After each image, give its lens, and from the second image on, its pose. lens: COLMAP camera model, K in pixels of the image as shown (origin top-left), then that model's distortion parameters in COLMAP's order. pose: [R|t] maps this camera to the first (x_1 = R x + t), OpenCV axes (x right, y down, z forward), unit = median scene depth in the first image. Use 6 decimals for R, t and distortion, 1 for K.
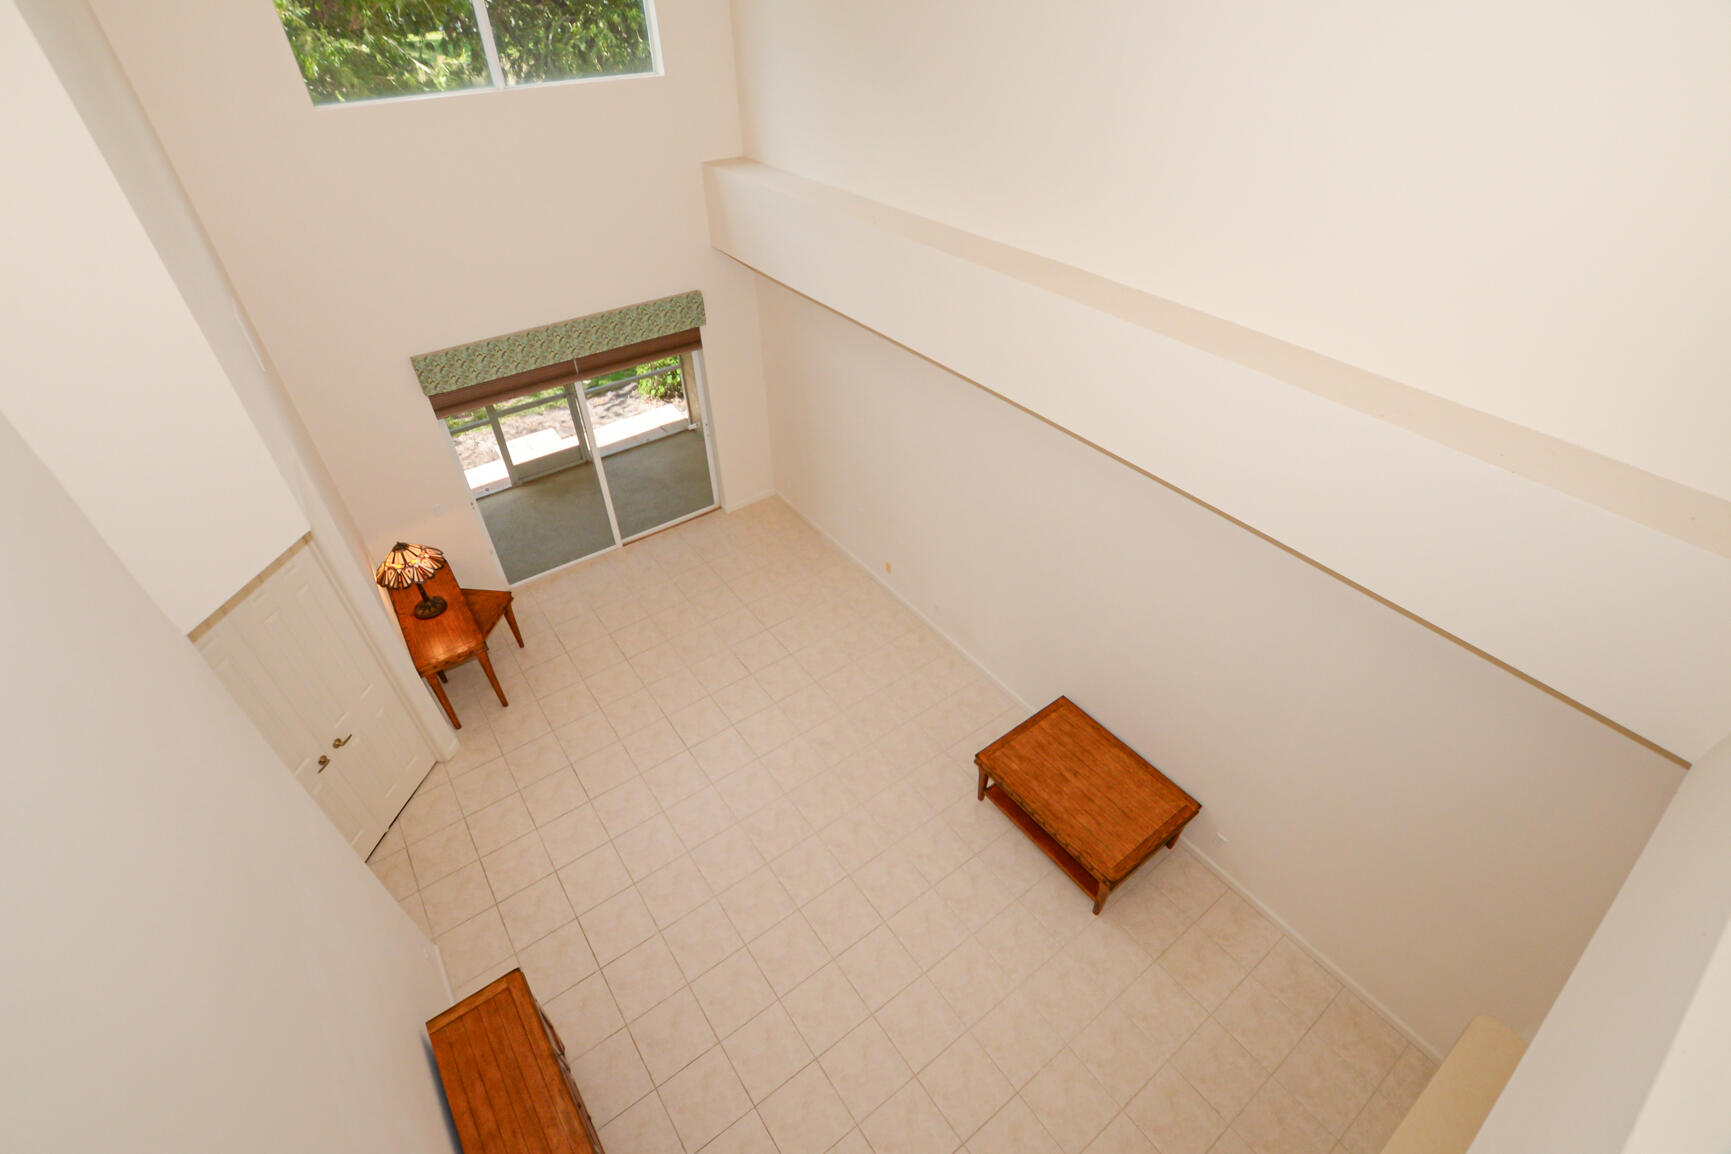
lens RADIAL K [[766.6, 0, 865.6], [0, 766.6, 577.0], [0, 0, 1]] dist [-0.018035, 0.000894]
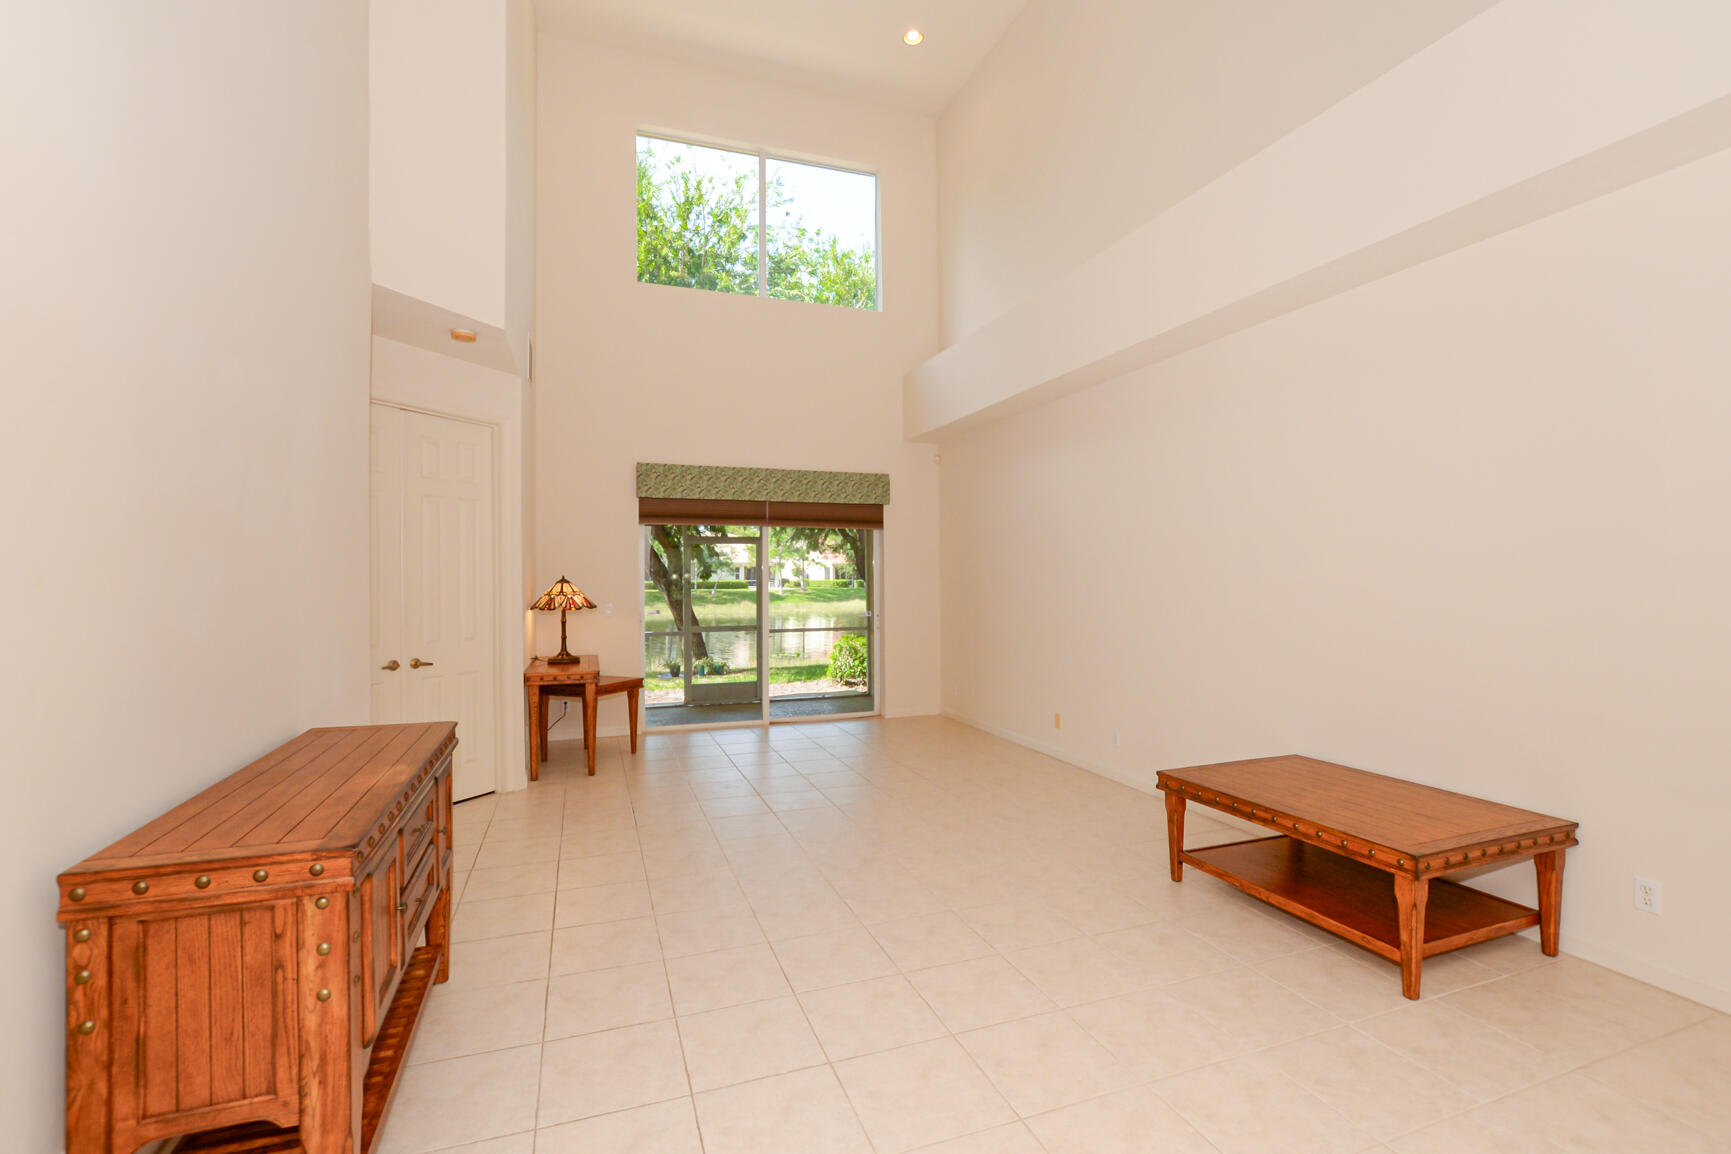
lens RADIAL K [[766.6, 0, 866.6], [0, 766.6, 580.8], [0, 0, 1]] dist [-0.018035, 0.000894]
pose [[0.960160, -0.002757, -0.279438, 0.067171], [-0.175289, 0.772829, -0.609926, 0.441761], [0.217639, 0.634609, 0.741556, 0.263998]]
